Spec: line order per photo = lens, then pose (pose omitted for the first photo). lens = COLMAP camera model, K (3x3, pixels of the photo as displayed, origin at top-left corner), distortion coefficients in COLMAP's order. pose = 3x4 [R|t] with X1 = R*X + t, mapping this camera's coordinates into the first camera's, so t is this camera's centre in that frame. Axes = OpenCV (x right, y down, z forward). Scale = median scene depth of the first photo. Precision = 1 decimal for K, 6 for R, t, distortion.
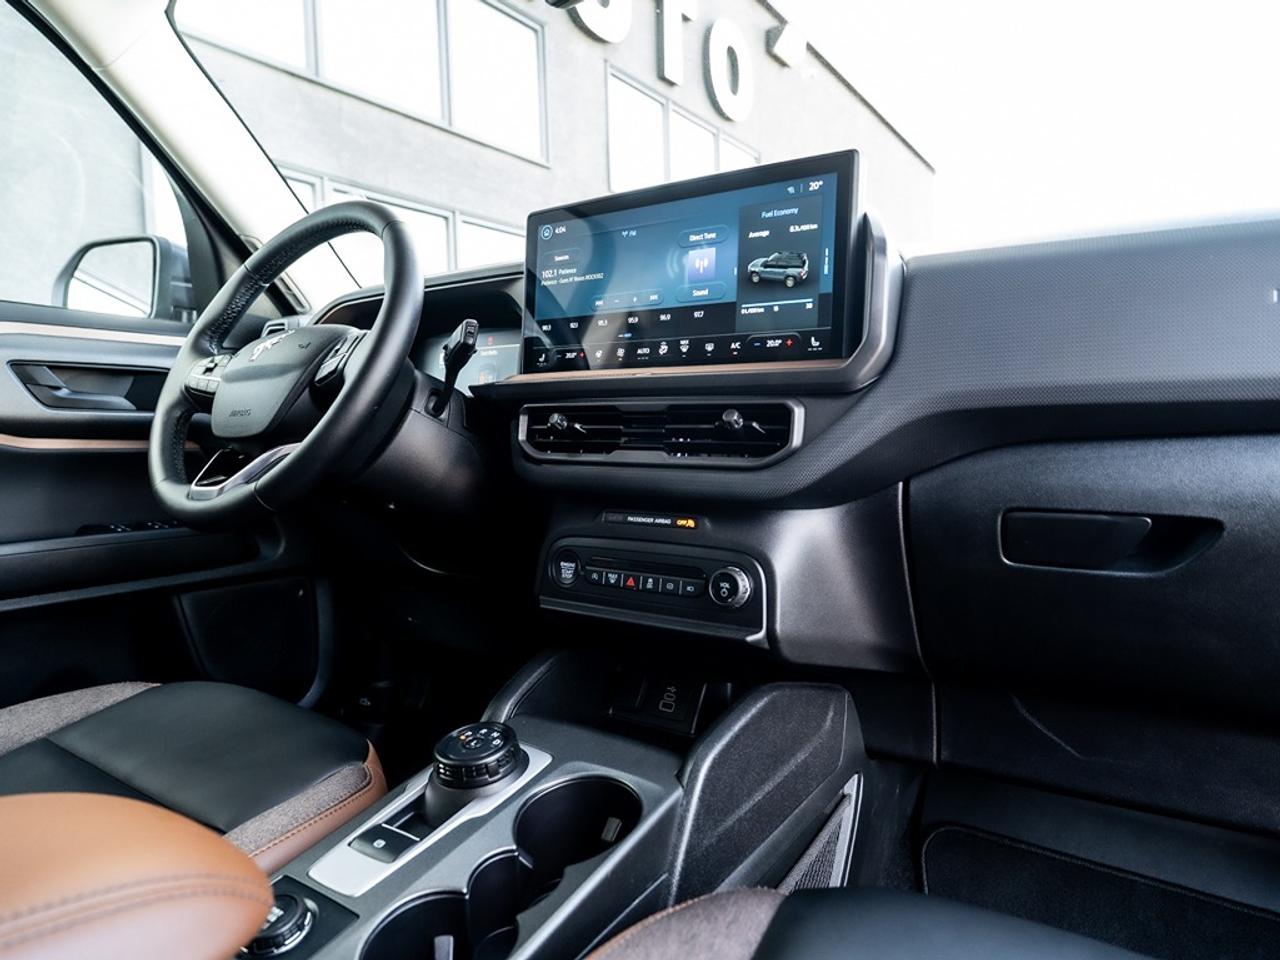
lens RADIAL K [[783.0, 0, 640.0], [0, 783.0, 480.0], [0, 0, 1]] dist [-0.031549, 0.000195]
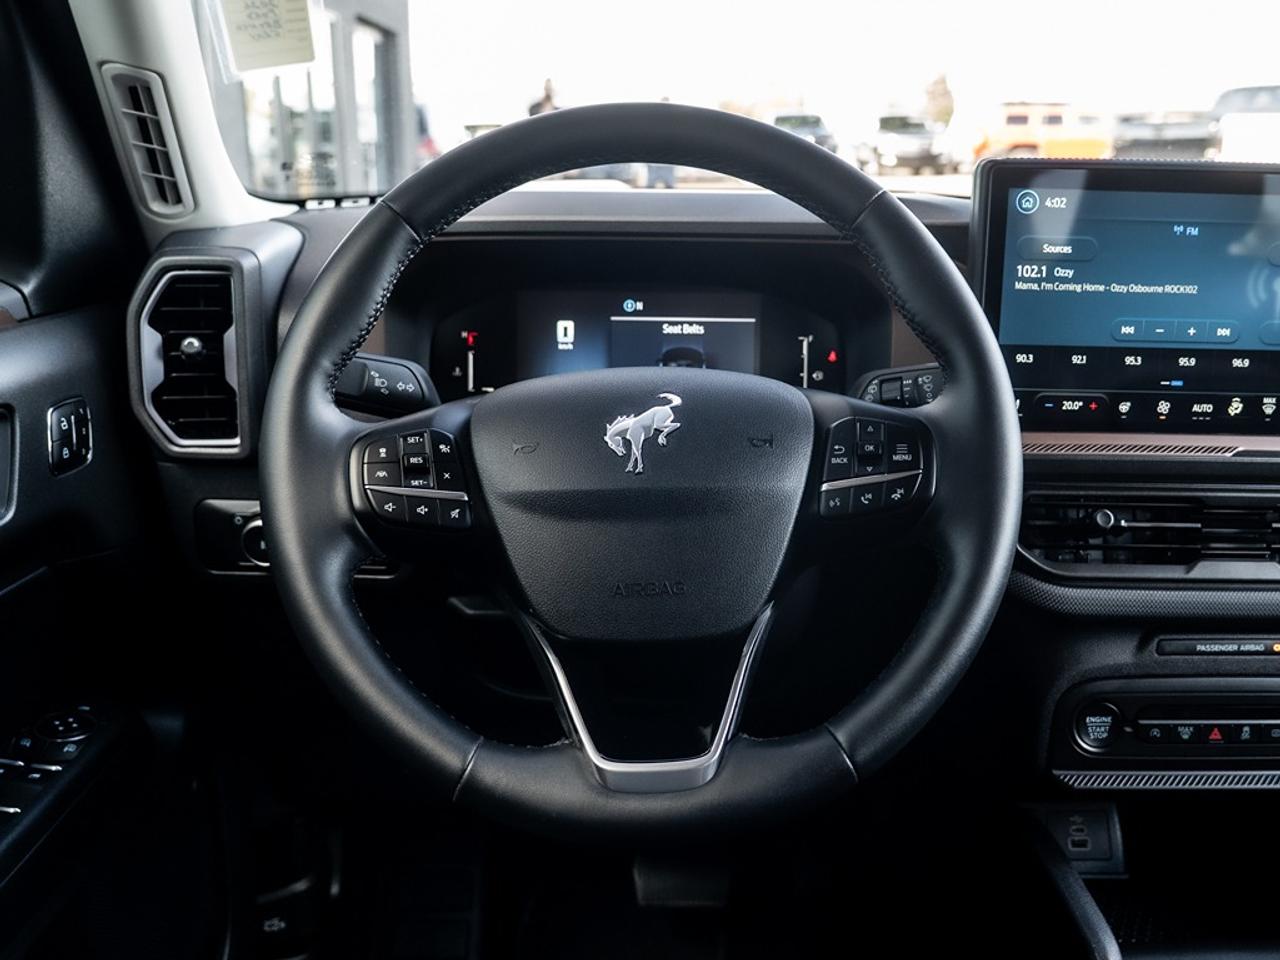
lens RADIAL K [[1147.0, 0, 640.6], [0, 1147.0, 433.9], [0, 0, 1]] dist [-0.032870, 0.005195]
pose [[0.819971, -0.118126, 0.560084, -1.027882], [0.019458, 0.983661, 0.178975, -0.351604], [-0.572075, -0.135856, 0.808872, 0.491622]]
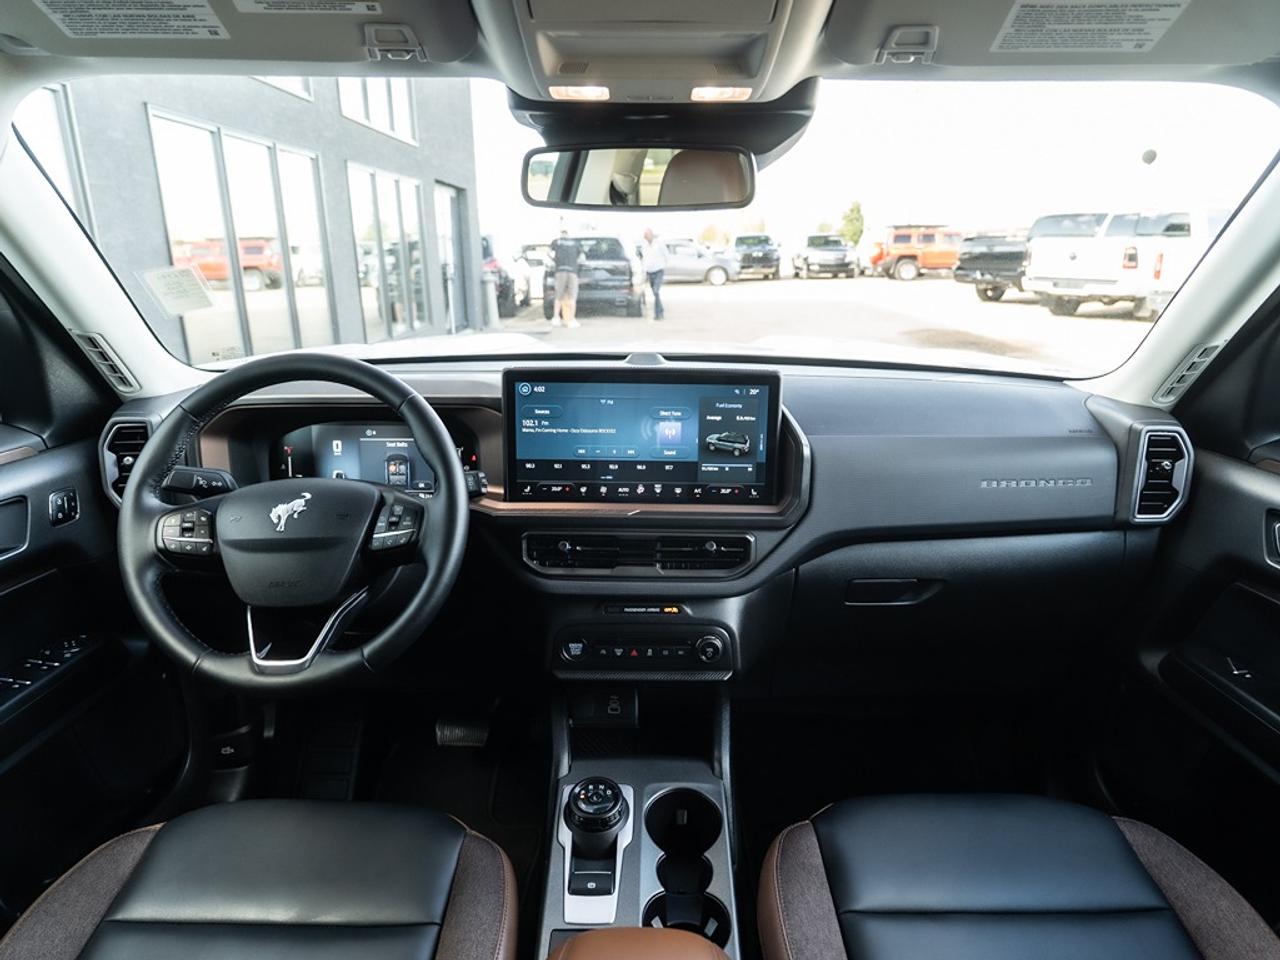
lens RADIAL K [[783.0, 0, 640.0], [0, 783.0, 480.0], [0, 0, 1]] dist [-0.031549, 0.000195]
pose [[0.832064, -0.139920, 0.536742, -0.749795], [0.027382, 0.976843, 0.212199, -0.500544], [-0.554003, -0.161866, 0.816627, -0.147633]]
